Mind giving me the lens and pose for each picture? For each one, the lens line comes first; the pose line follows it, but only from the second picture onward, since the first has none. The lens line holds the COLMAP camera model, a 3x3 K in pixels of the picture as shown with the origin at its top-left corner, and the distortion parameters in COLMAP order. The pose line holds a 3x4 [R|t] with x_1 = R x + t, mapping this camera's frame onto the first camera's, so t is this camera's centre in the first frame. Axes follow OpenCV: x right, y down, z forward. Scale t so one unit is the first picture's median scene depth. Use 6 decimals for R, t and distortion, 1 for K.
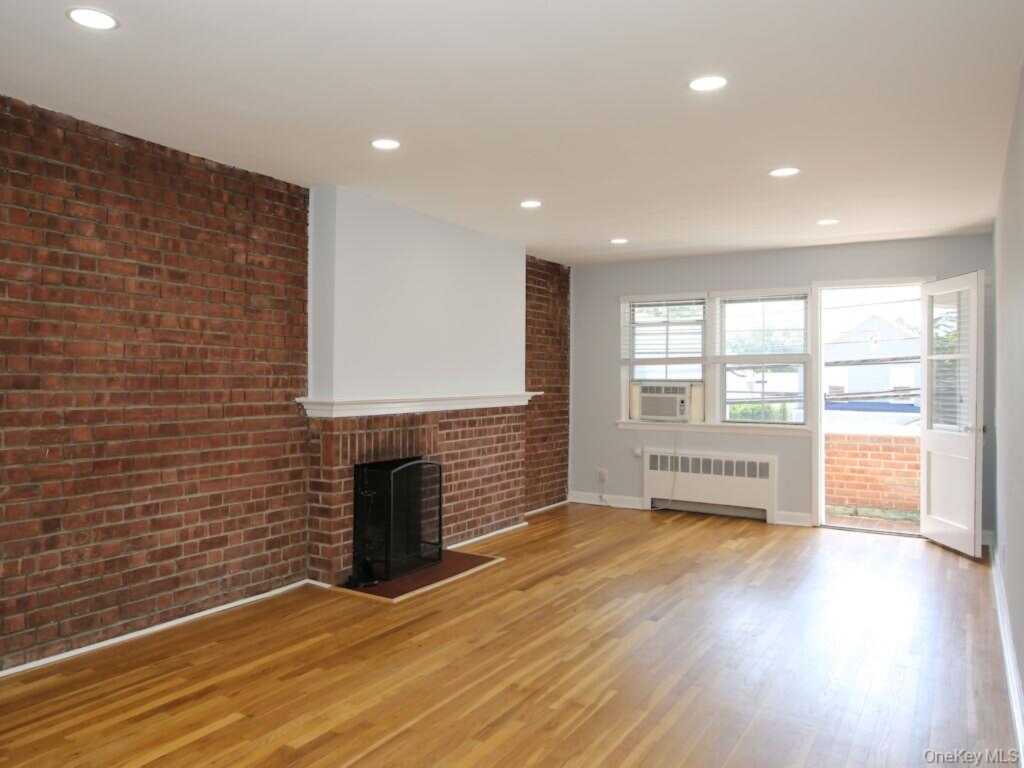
lens RADIAL K [[736.5, 0, 513.3], [0, 736.5, 381.9], [0, 0, 1]] dist [0.001969, -0.000067]
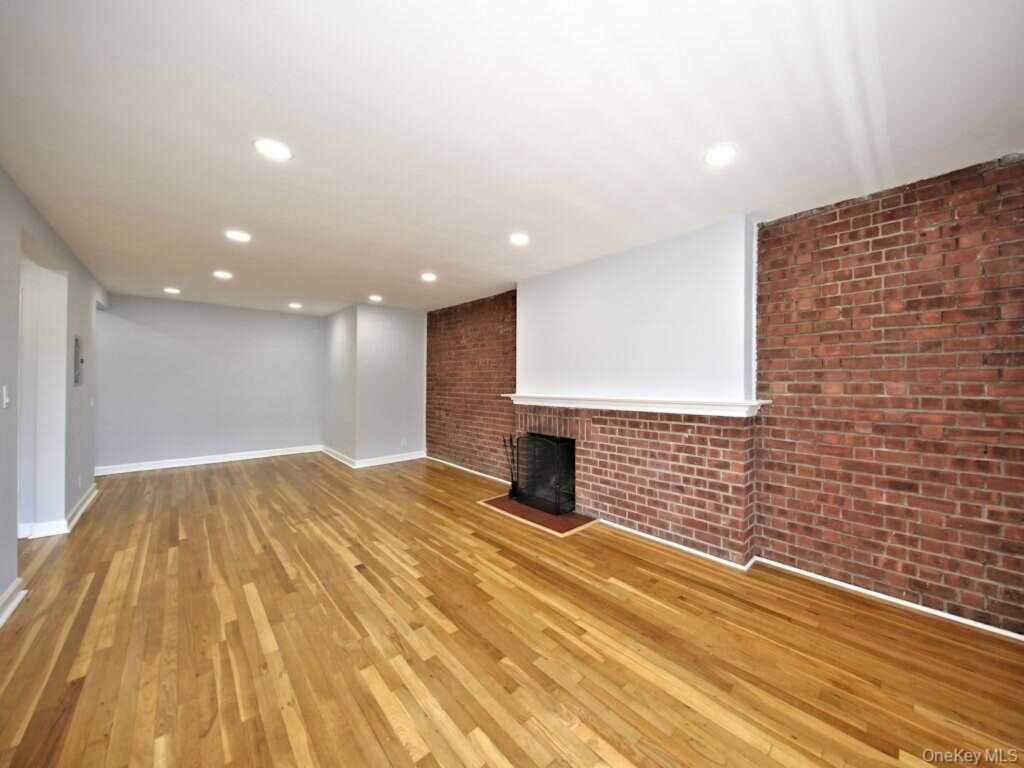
lens RADIAL K [[338.0, 0, 515.7], [0, 338.0, 384.0], [0, 0, 1]] dist [0.000458, -0.000101]
pose [[-0.238433, -0.003330, -0.971153, 0.487975], [-0.009111, 0.999958, -0.001192, -0.001864], [0.971116, 0.008563, -0.238453, 0.971875]]
